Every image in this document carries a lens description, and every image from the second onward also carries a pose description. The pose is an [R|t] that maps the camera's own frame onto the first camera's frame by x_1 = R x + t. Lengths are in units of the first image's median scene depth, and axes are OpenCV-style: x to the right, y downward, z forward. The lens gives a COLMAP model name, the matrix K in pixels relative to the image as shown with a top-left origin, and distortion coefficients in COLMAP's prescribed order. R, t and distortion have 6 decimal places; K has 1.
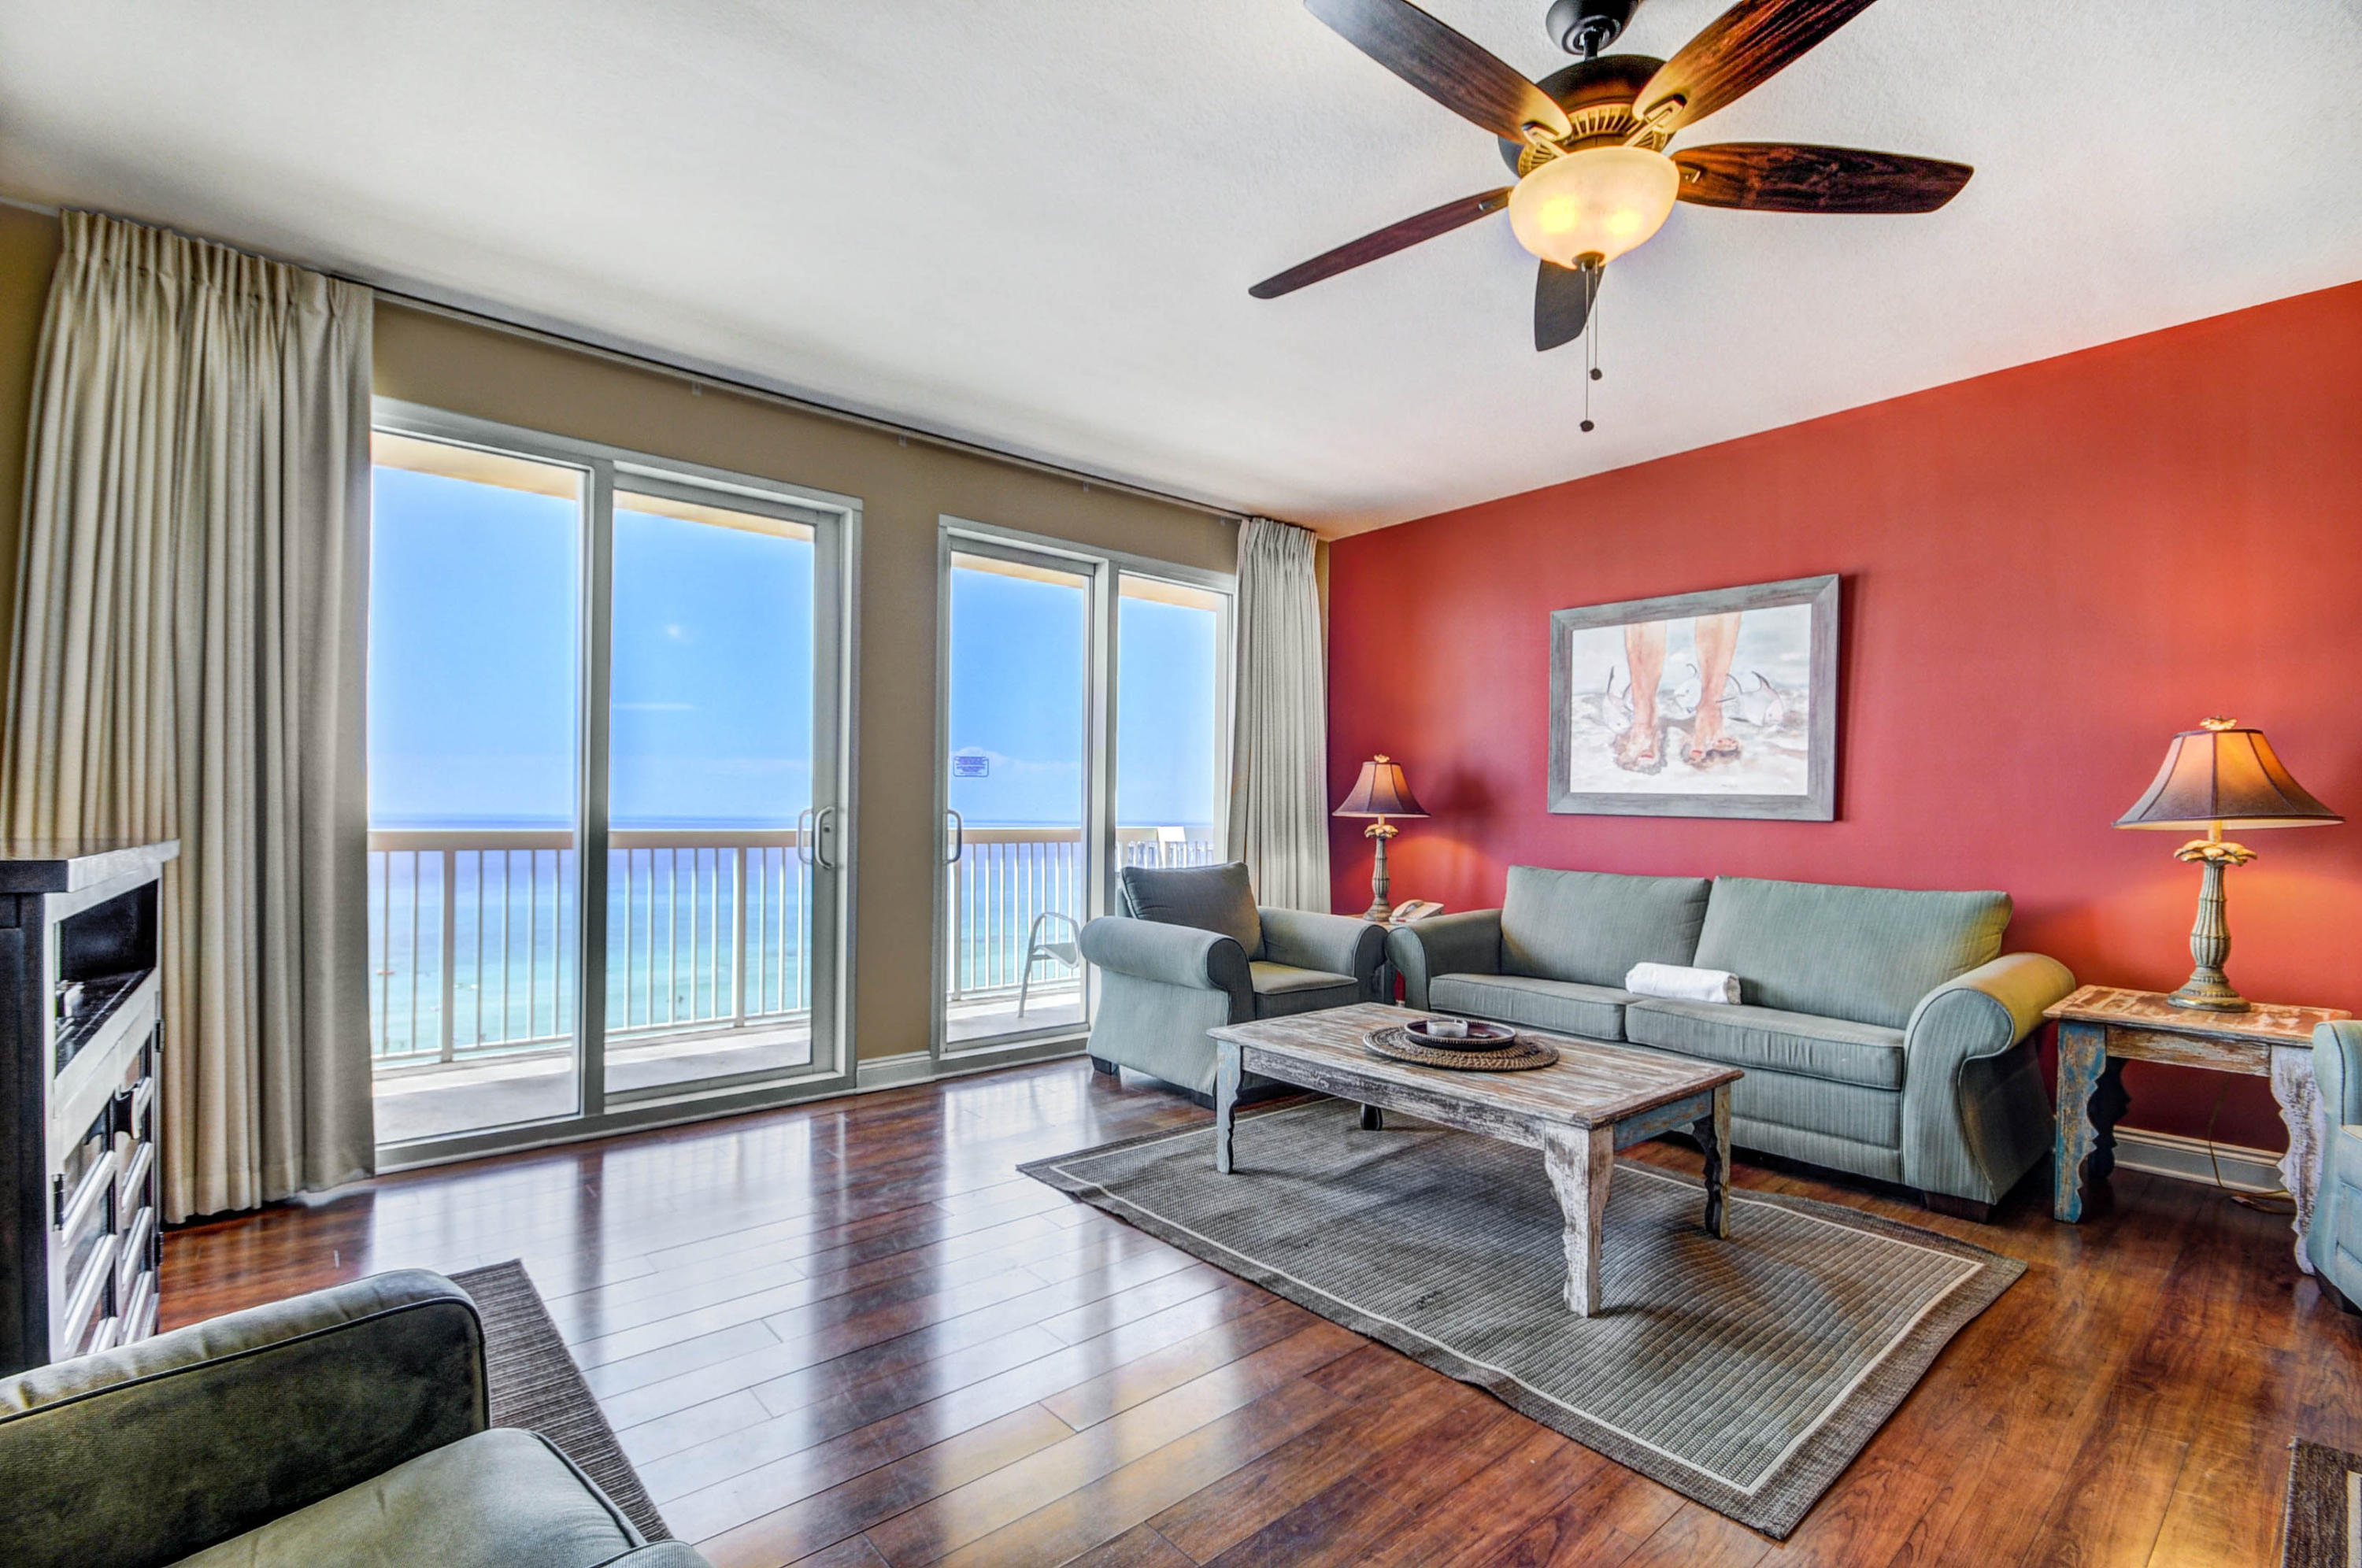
lens RADIAL K [[1049.2, 0, 1183.0], [0, 1049.2, 801.1], [0, 0, 1]] dist [0.015912, -0.017943]
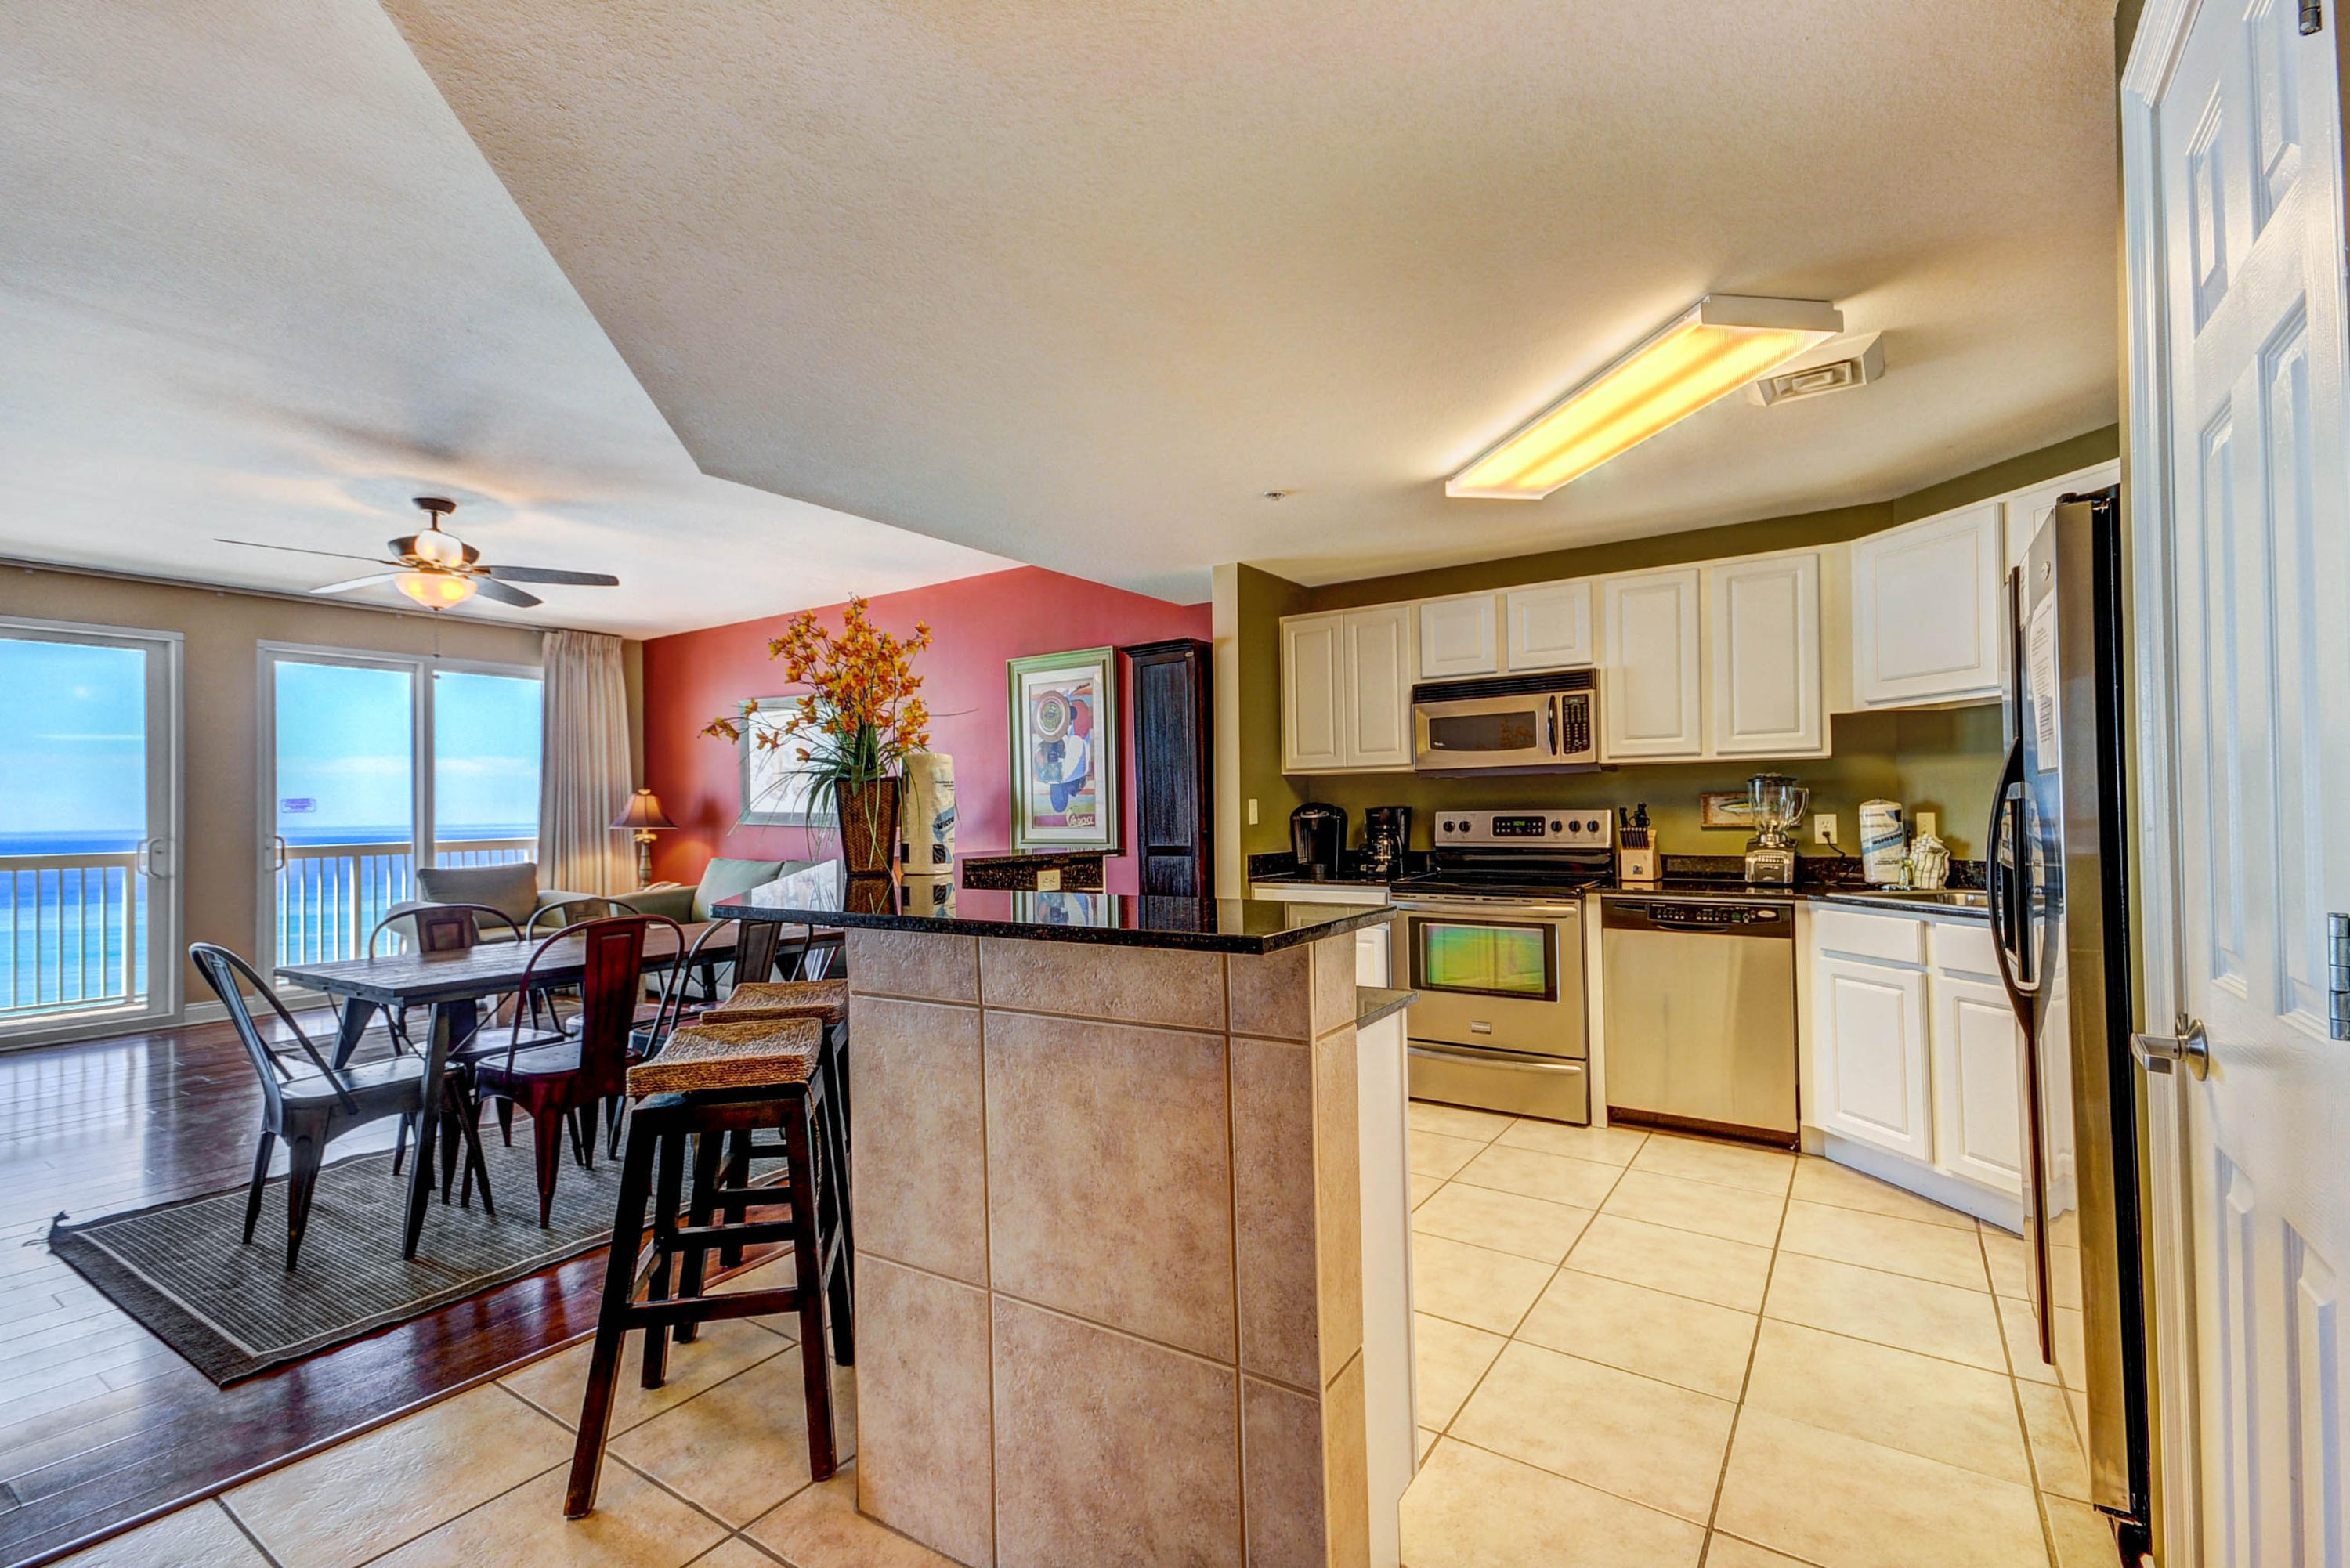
lens RADIAL K [[1040.0, 0, 1175.0], [0, 1040.0, 784.0], [0, 0, 1]] dist [0.015589, 0.000015]
pose [[0.962647, -0.015769, 0.270300, 0.633745], [0.019202, 0.999765, -0.010059, -0.025137], [-0.270078, 0.014873, 0.962724, -0.819102]]
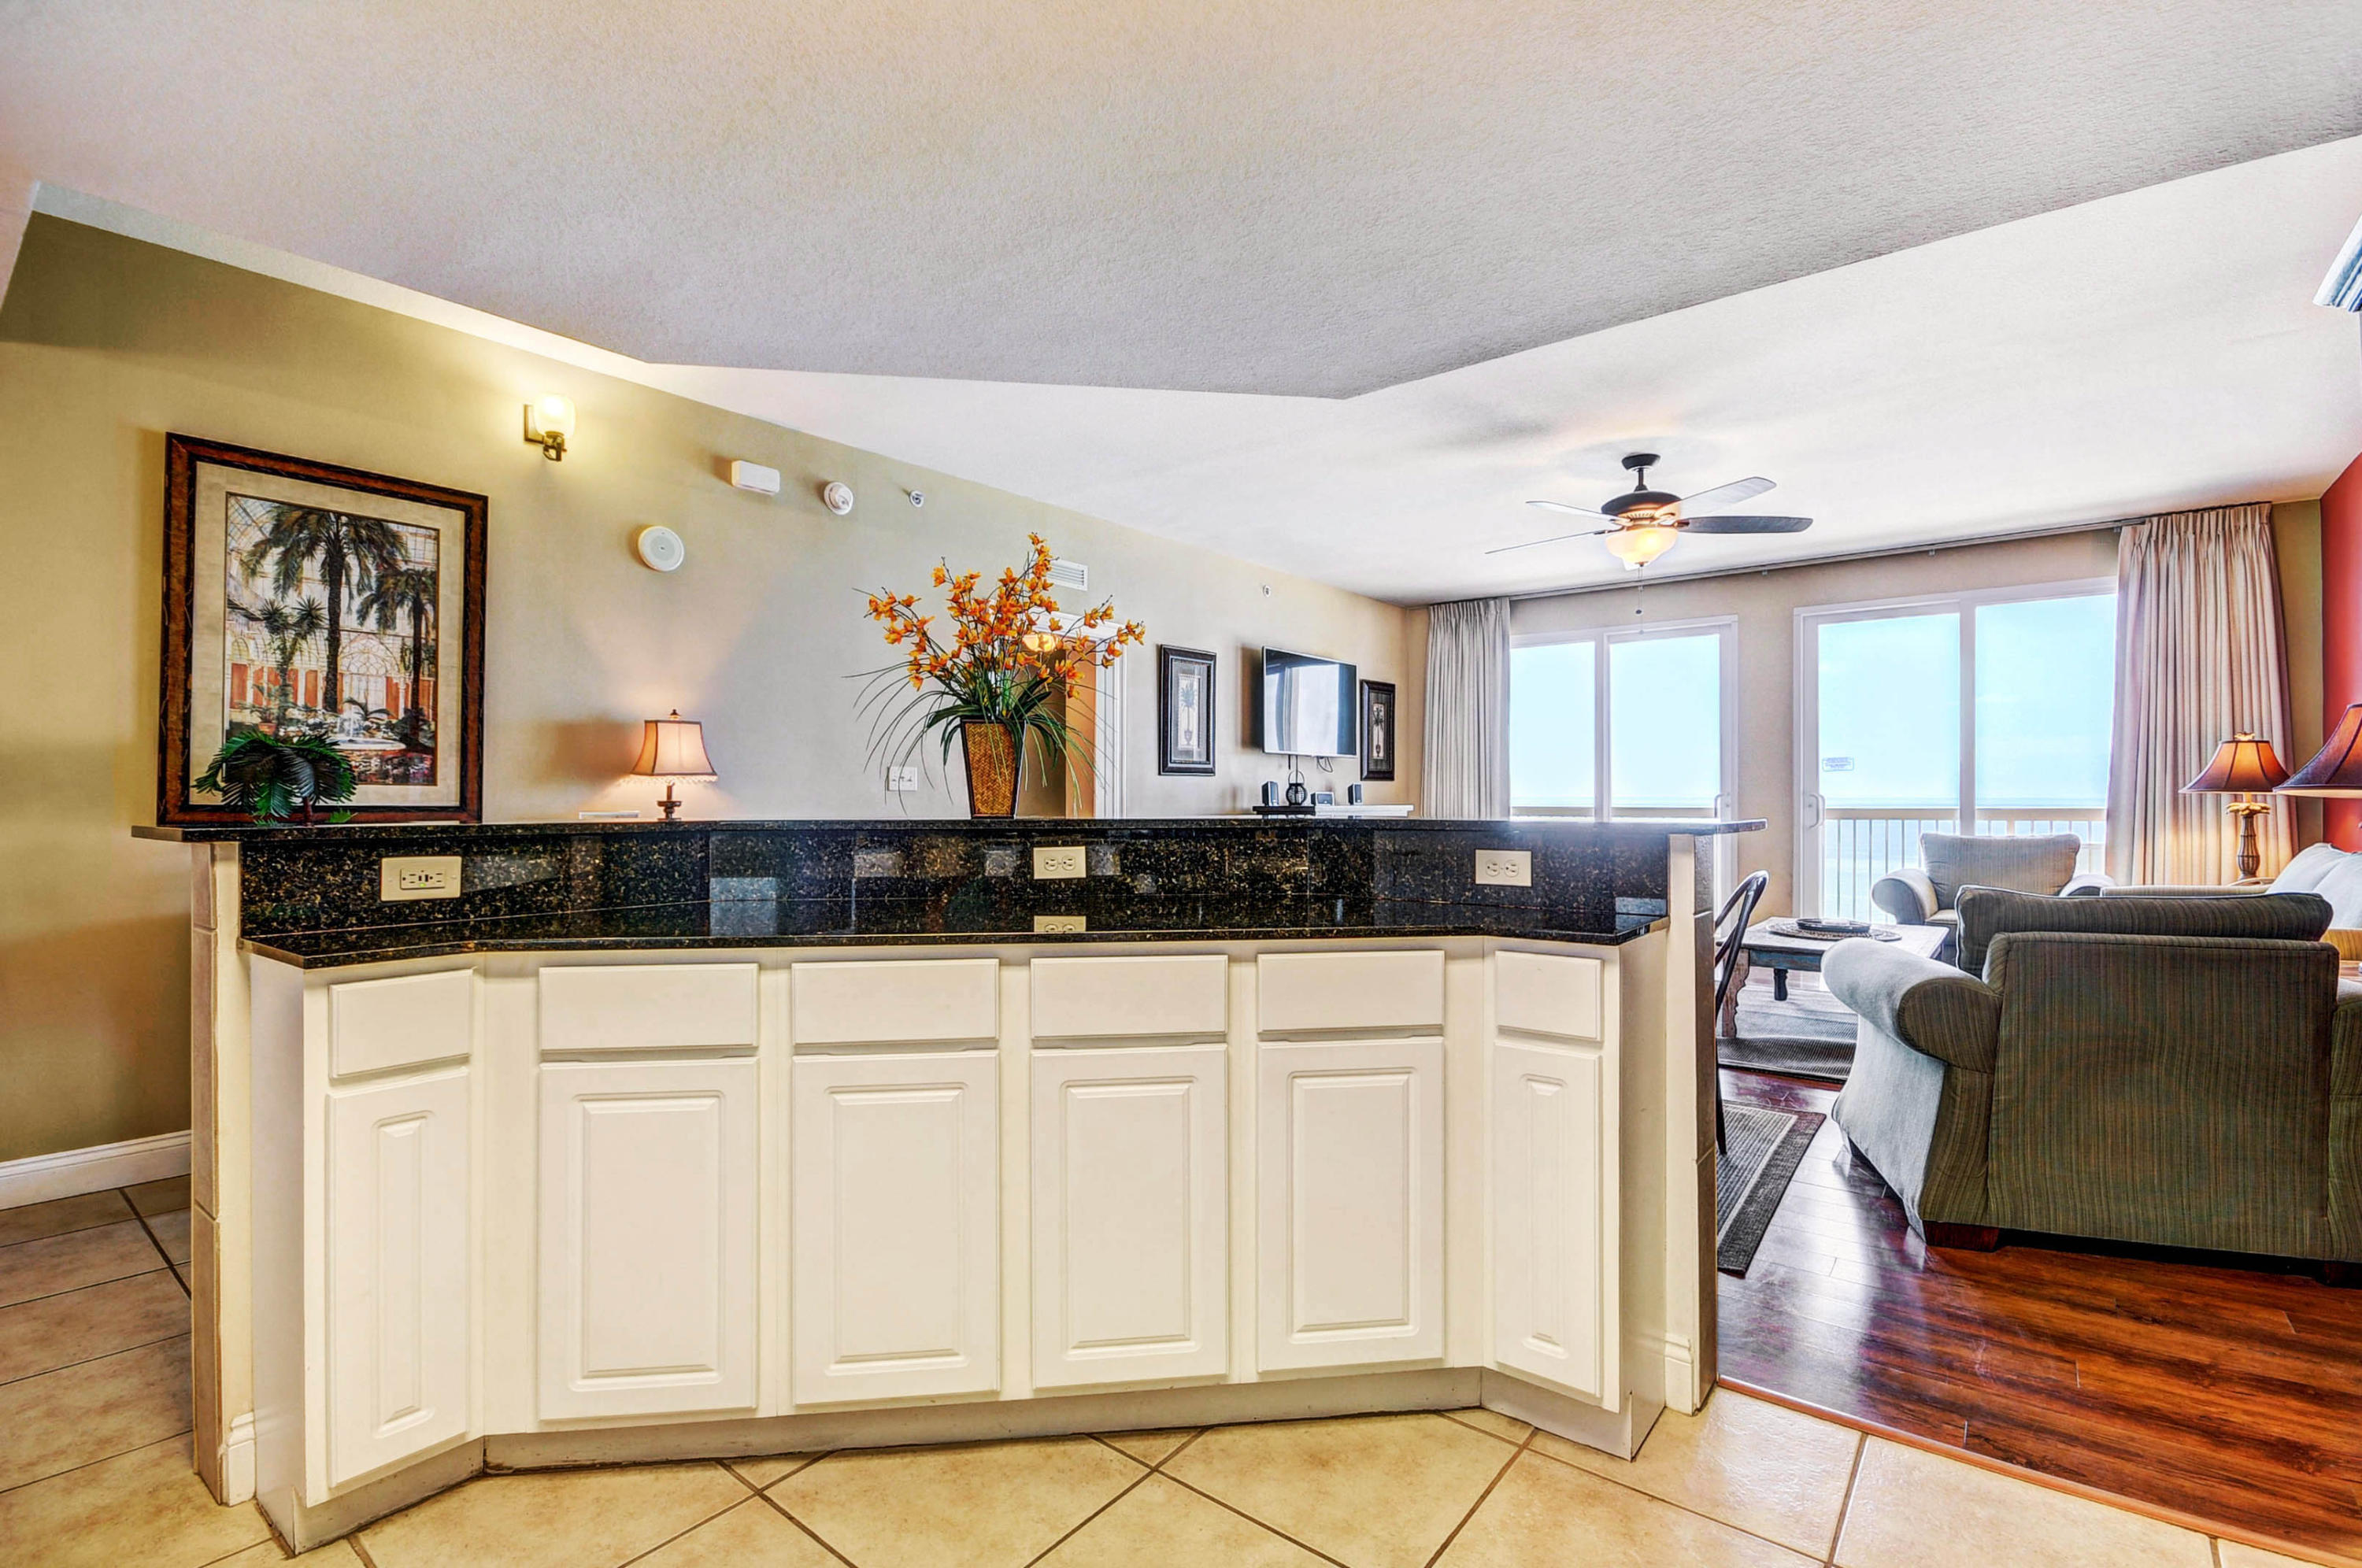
lens RADIAL K [[1063.1, 0, 1181.0], [0, 1063.1, 784.0], [0, 0, 1]] dist [0.016938, 0.000339]
pose [[0.205529, -0.019250, -0.978462, 1.186810], [0.016125, 0.999737, -0.016281, 0.004815], [0.978518, -0.012431, 0.205785, -0.247591]]
